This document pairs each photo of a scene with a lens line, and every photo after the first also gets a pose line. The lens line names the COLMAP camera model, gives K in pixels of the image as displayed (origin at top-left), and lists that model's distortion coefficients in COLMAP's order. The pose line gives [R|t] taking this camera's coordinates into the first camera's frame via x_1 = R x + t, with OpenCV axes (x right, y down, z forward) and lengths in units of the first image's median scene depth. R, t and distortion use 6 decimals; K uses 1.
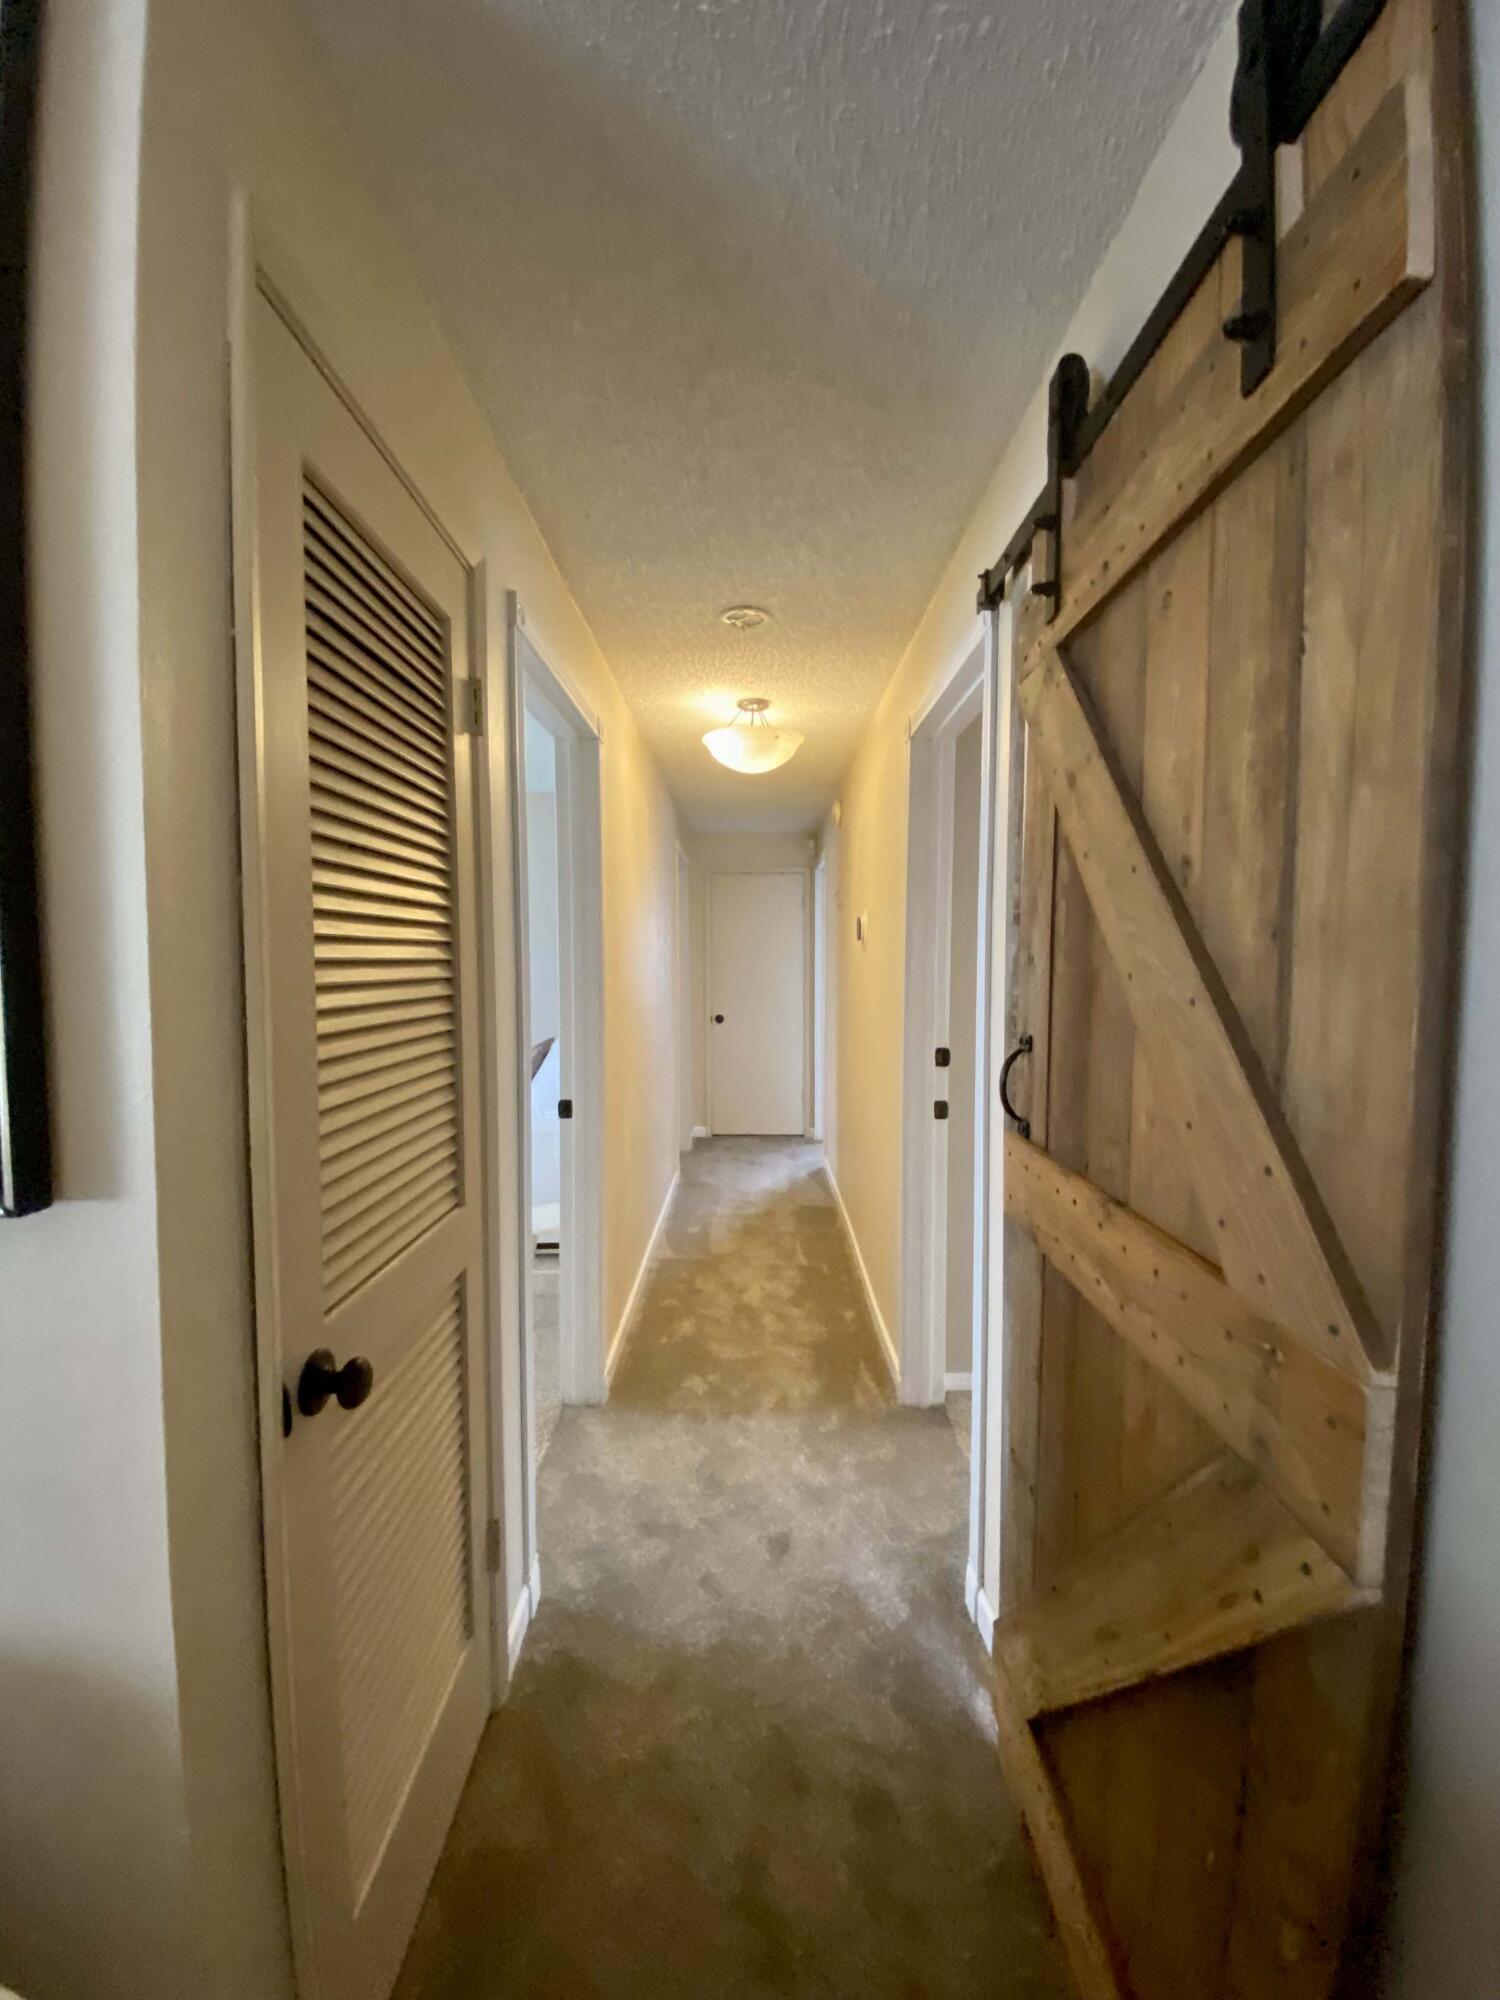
lens RADIAL K [[804.9, 0, 748.9], [0, 804.9, 1002.2], [0, 0, 1]] dist [0.032227, -0.028607]
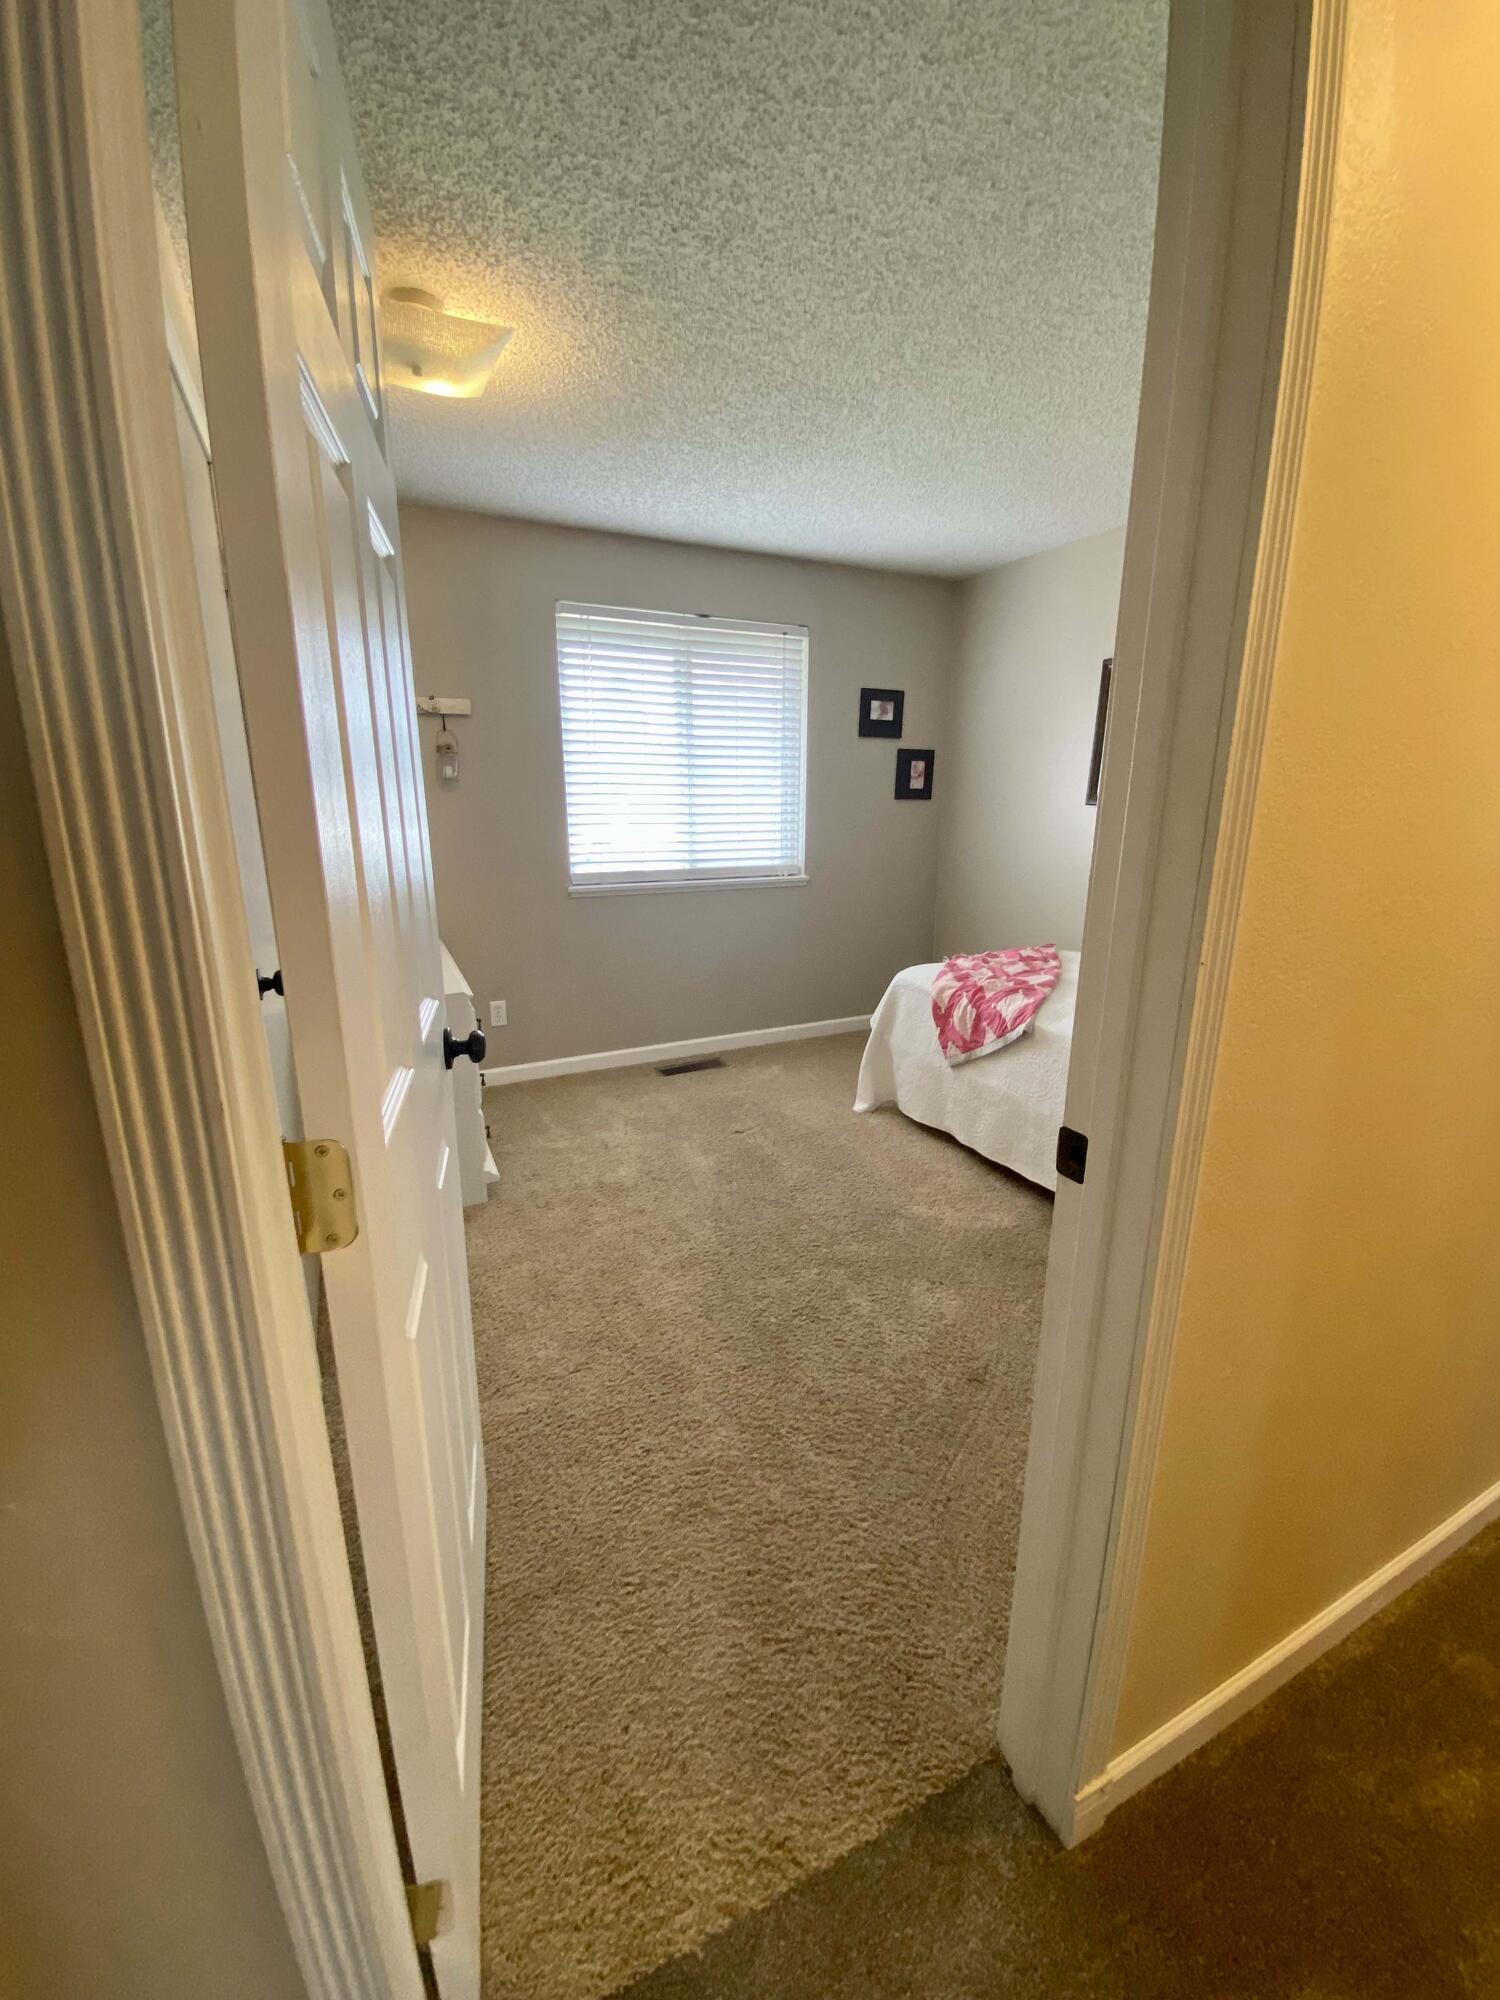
lens RADIAL K [[804.9, 0, 748.9], [0, 804.9, 1002.2], [0, 0, 1]] dist [0.032227, -0.028607]
pose [[0.436675, 0.217968, -0.872814, 0.013921], [-0.051804, 0.974687, 0.217490, -0.005422], [0.898126, -0.049757, 0.436913, 0.695217]]
